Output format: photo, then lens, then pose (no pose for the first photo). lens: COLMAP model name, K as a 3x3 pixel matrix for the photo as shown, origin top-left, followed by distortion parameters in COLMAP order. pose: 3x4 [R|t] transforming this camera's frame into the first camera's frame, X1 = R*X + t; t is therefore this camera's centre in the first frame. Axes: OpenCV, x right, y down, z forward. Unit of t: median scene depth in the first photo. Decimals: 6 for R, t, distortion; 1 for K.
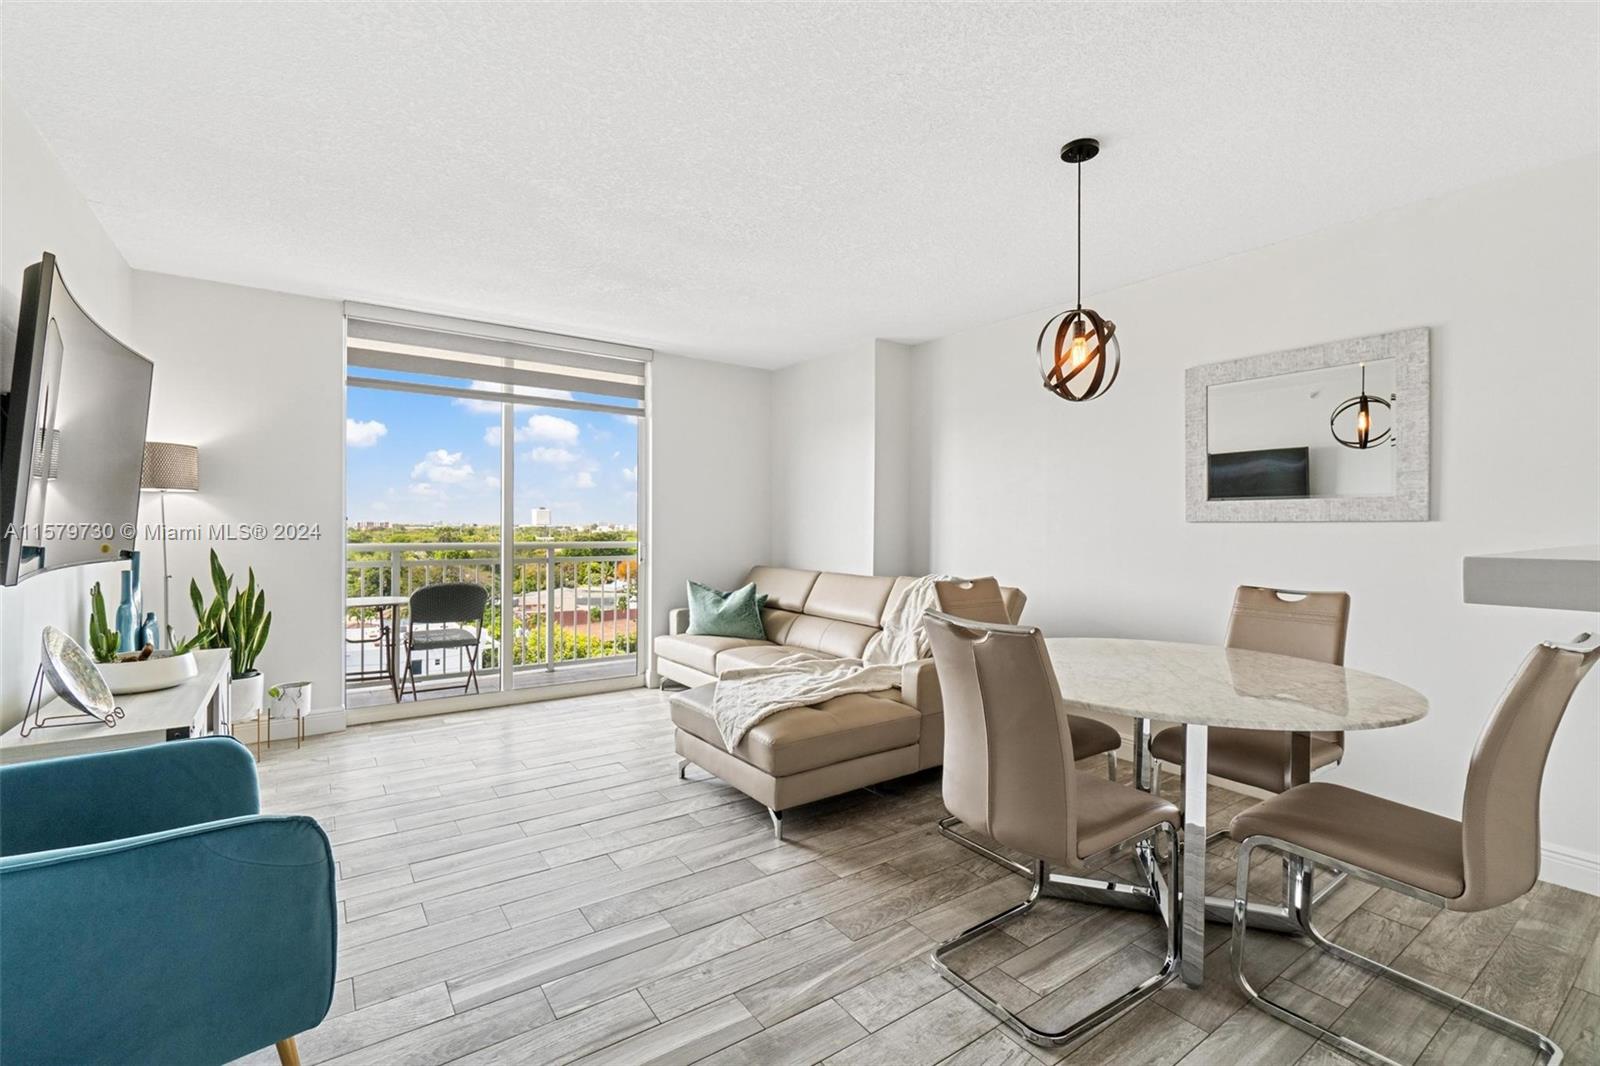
lens RADIAL K [[689.7, 0, 800.0], [0, 689.7, 533.0], [0, 0, 1]] dist [0.000751, 0.000070]
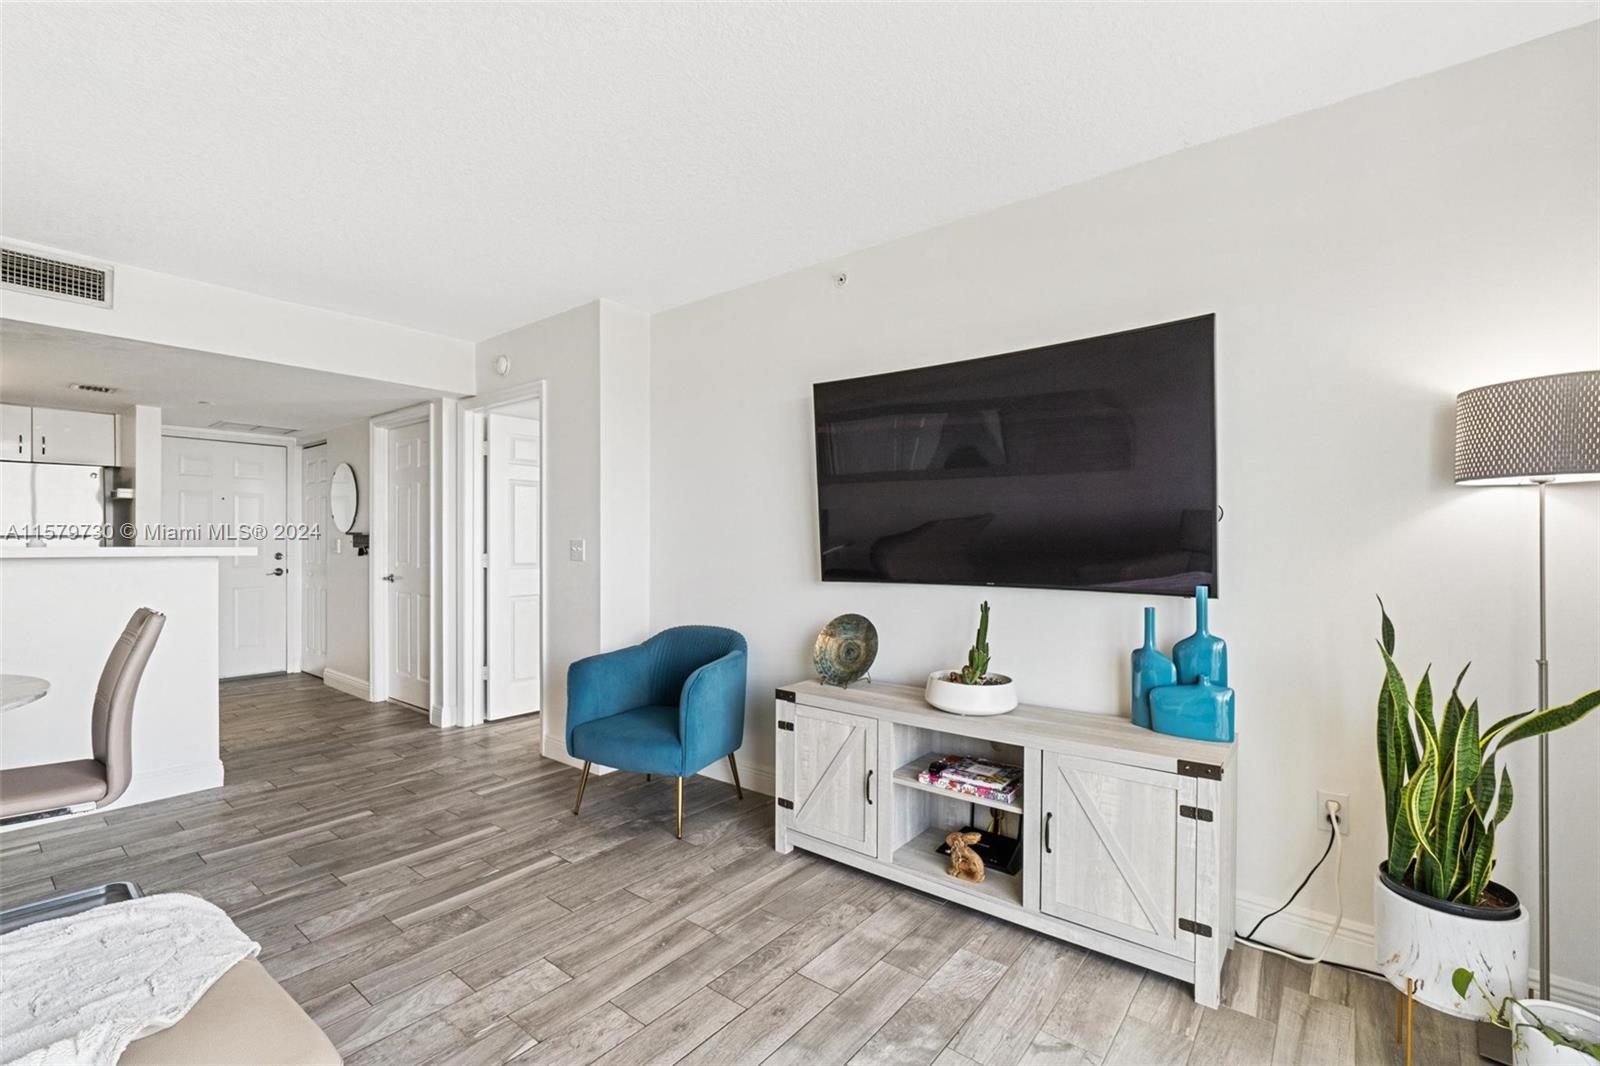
lens RADIAL K [[690.7, 0, 797.4], [0, 690.7, 539.4], [0, 0, 1]] dist [0.000228, 0.000247]
pose [[-0.959502, -0.006000, -0.281638, -0.468543], [-0.007024, 0.999972, 0.002627, -0.034216], [0.281614, 0.004499, -0.959517, 2.124649]]
